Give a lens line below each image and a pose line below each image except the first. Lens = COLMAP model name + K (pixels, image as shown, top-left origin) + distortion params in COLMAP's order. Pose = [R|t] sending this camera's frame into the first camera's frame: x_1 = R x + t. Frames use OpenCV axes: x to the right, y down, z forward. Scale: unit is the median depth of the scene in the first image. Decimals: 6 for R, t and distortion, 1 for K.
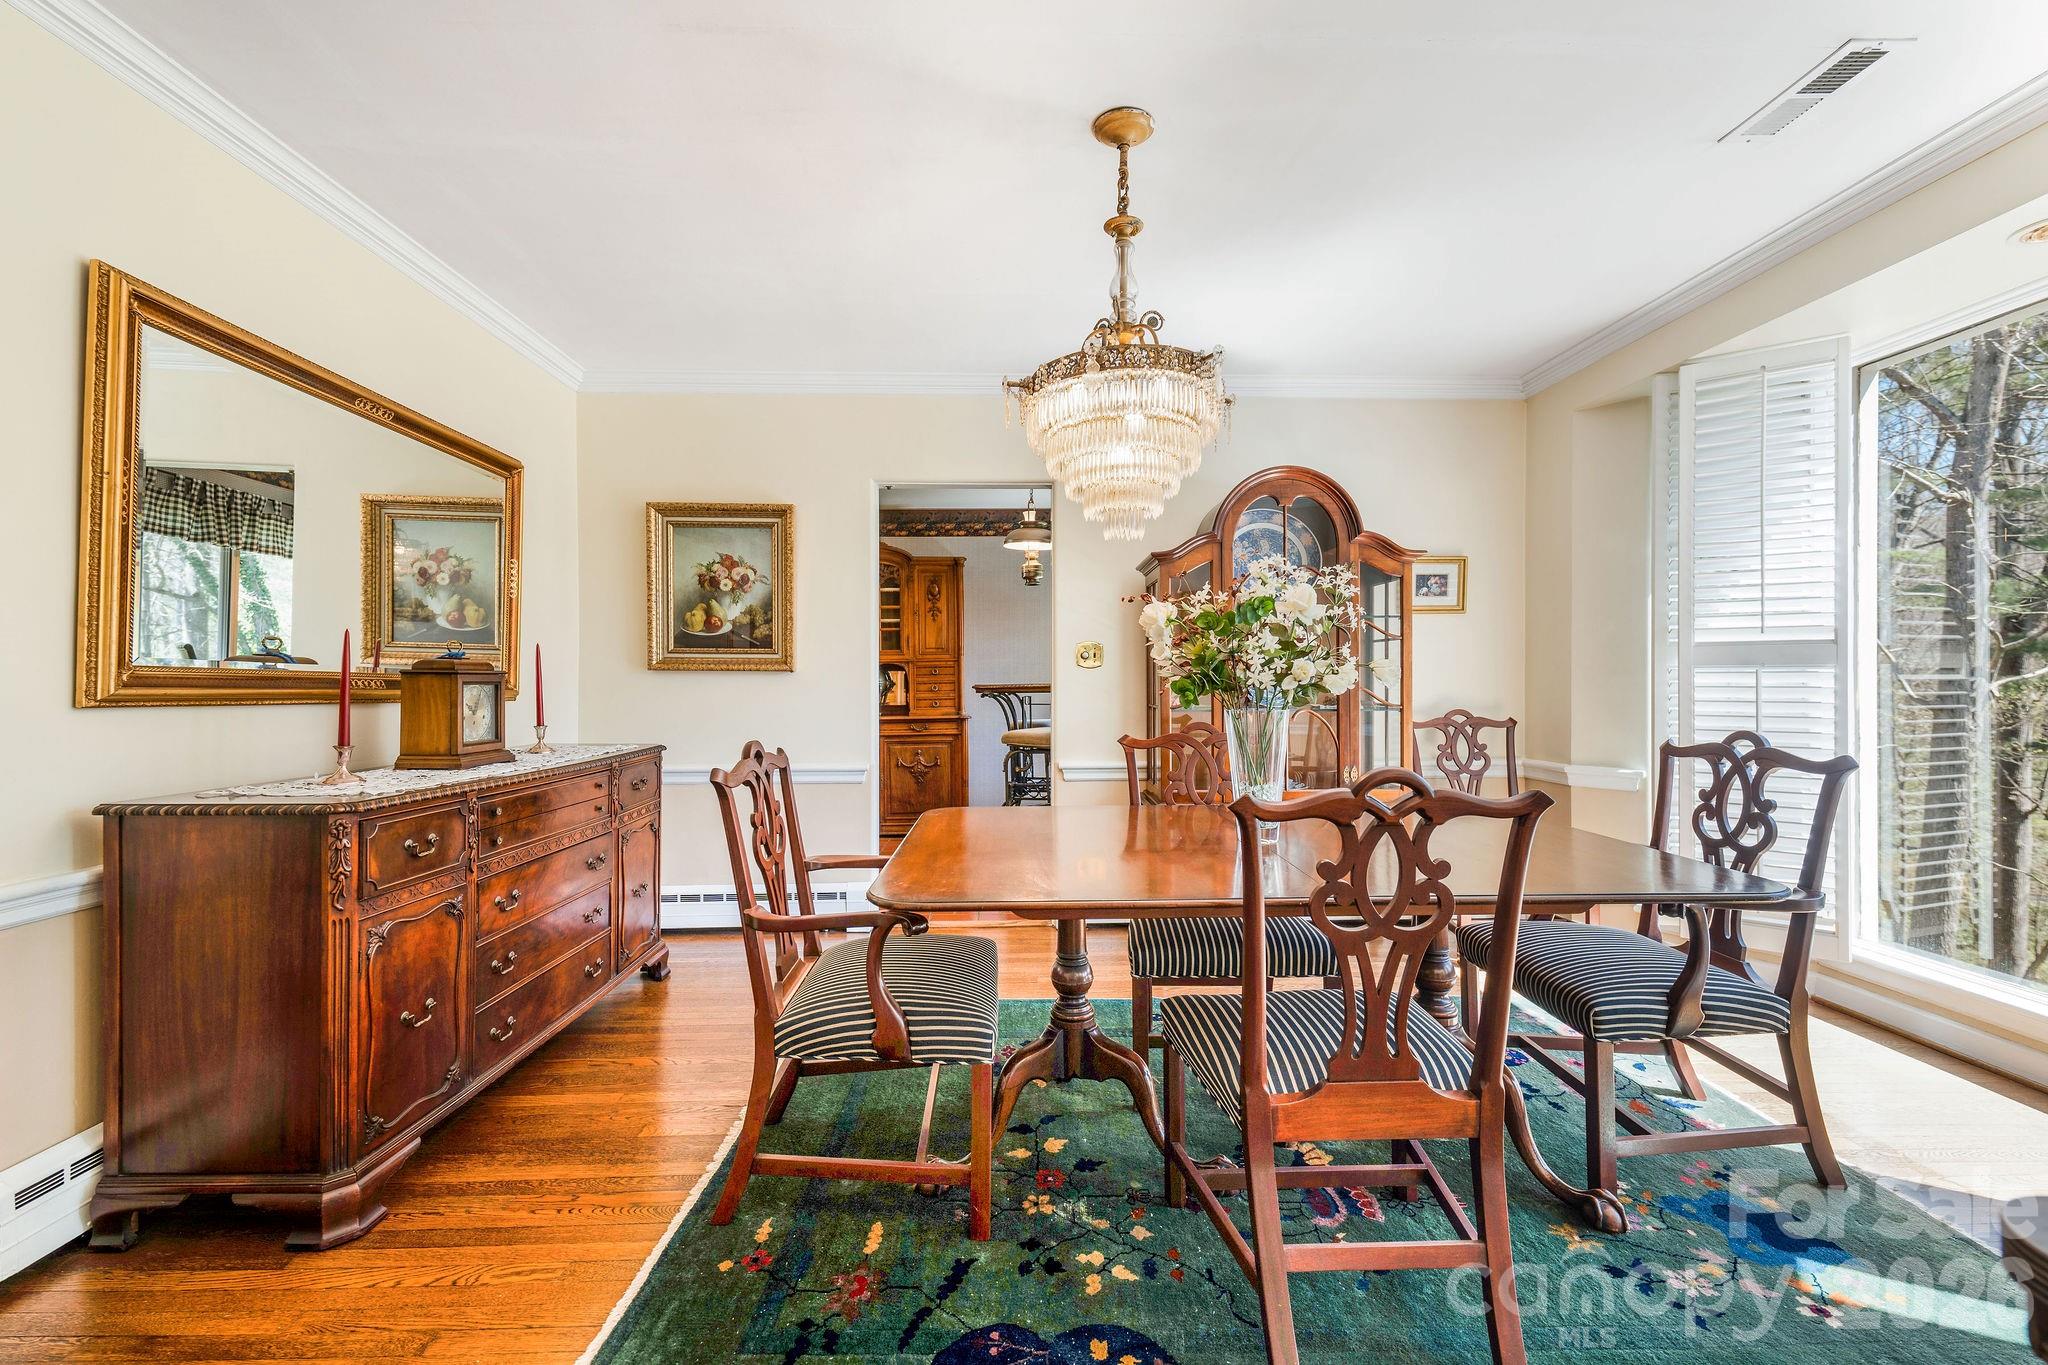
lens RADIAL K [[847.5, 0, 1032.6], [0, 847.5, 685.5], [0, 0, 1]] dist [0.007033, -0.005027]
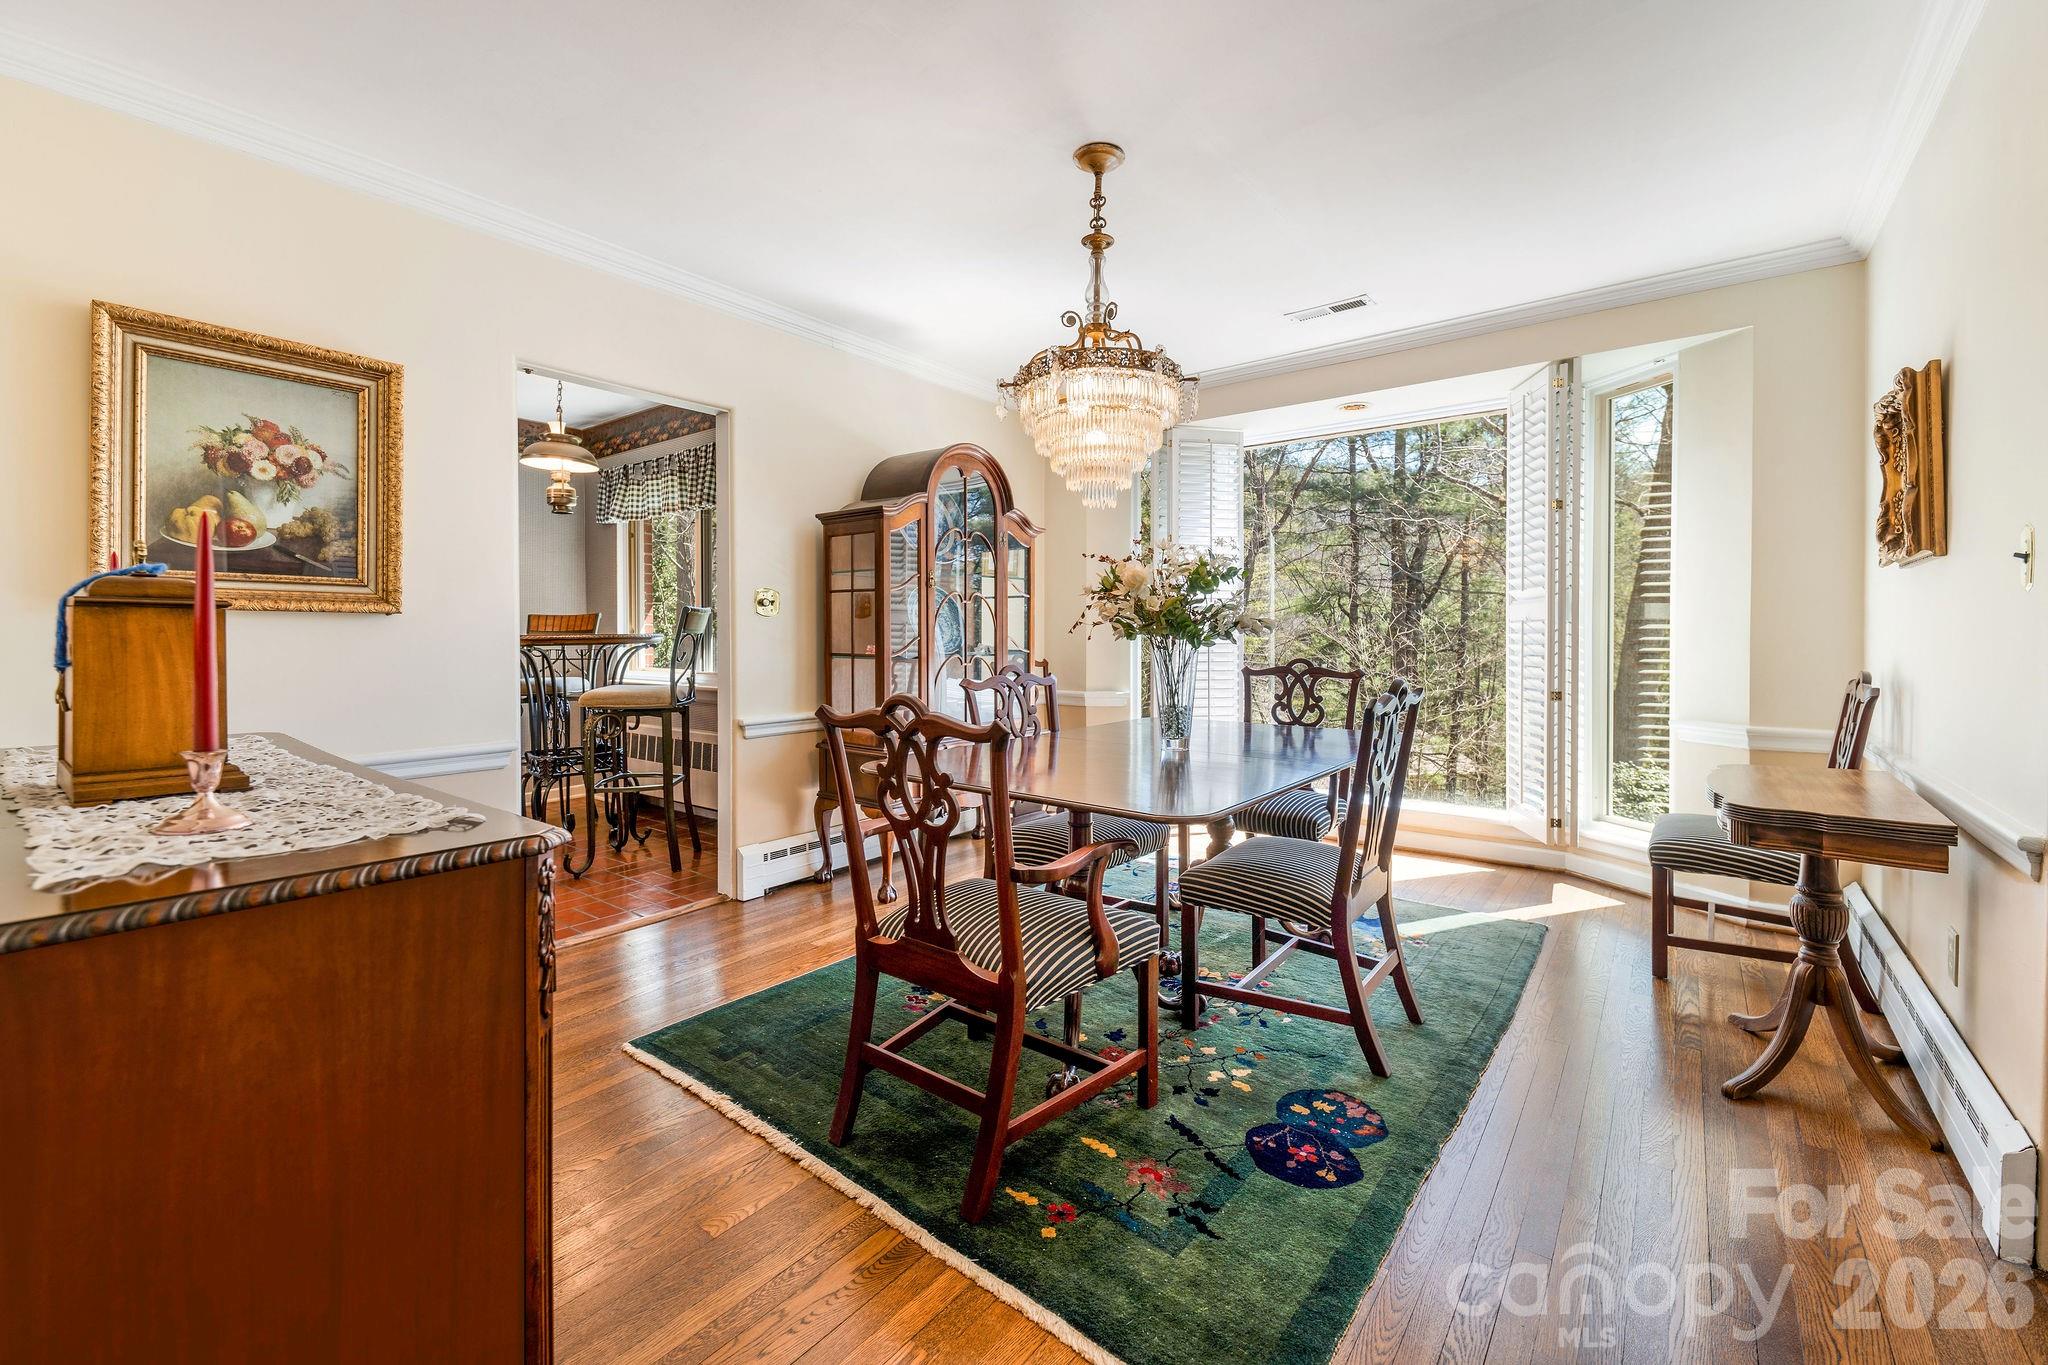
lens RADIAL K [[847.5, 0, 1049.7], [0, 847.5, 635.8], [0, 0, 1]] dist [0.007033, -0.005027]
pose [[0.626192, -0.001480, 0.779668, -0.599402], [0.004048, 0.999991, -0.001352, 0.005158], [-0.779658, 0.004002, 0.626192, 0.214561]]
